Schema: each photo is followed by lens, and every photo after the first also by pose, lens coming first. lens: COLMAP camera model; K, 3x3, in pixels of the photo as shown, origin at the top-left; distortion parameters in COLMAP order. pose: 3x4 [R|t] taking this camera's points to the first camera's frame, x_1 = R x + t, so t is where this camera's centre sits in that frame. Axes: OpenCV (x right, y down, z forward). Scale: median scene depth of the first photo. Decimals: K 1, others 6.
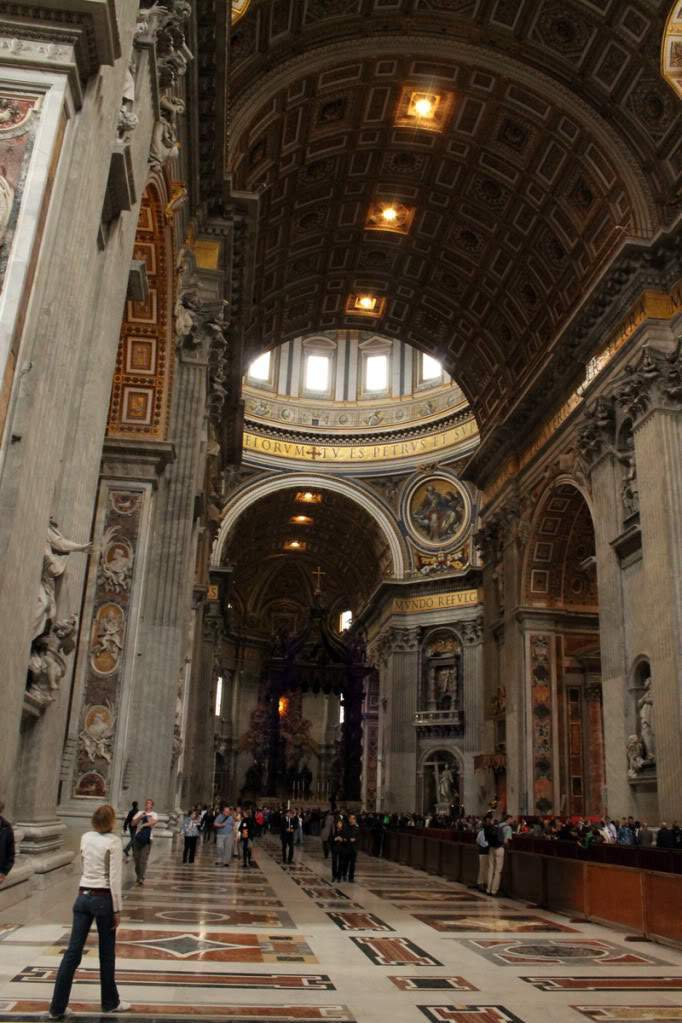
lens RADIAL K [[850.2, 0, 341.0], [0, 850.2, 511.5], [0, 0, 1]] dist [-0.161152, 0.001057]
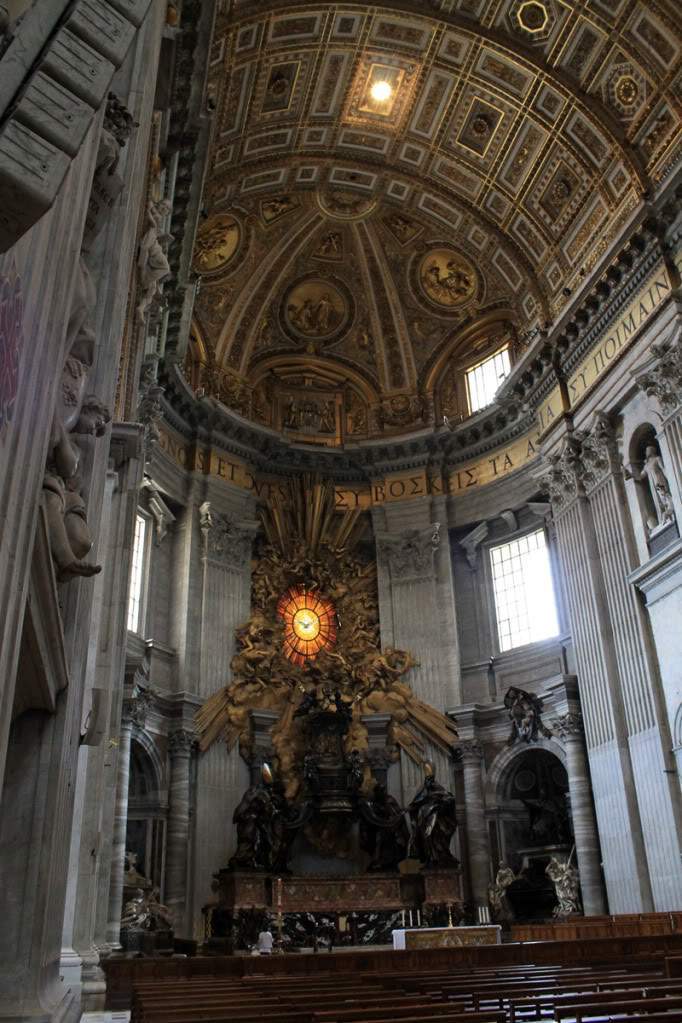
lens RADIAL K [[850.2, 0, 341.0], [0, 850.2, 511.5], [0, 0, 1]] dist [-0.161152, 0.001057]
pose [[0.990735, -0.003299, 0.135767, -0.154834], [0.018390, 0.993756, -0.110050, 0.323630], [-0.134556, 0.111527, 0.984610, 0.936166]]
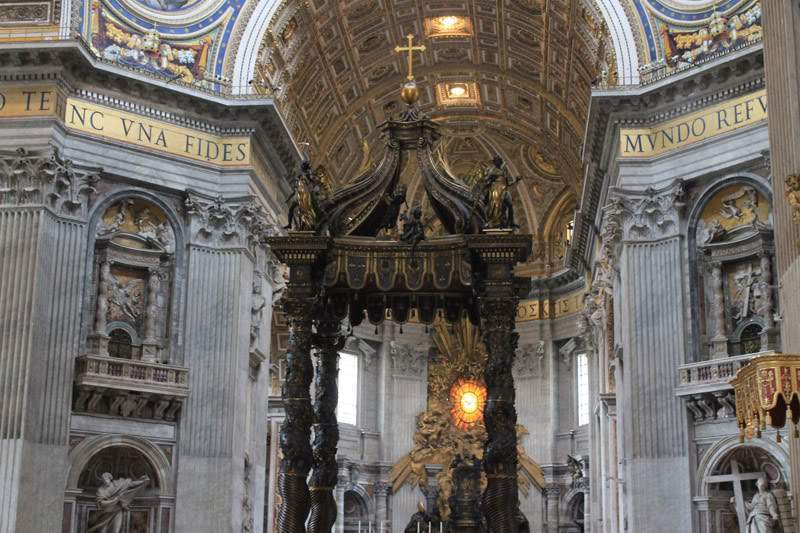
lens RADIAL K [[1211.6, 0, 400.0], [0, 1211.6, 266.5], [0, 0, 1]] dist [-0.028114, 0.018687]
pose [[0.975356, -0.080063, -0.205598, 0.075893], [0.096033, 0.992991, 0.068890, 0.121561], [0.198641, -0.086937, 0.976209, 0.329314]]
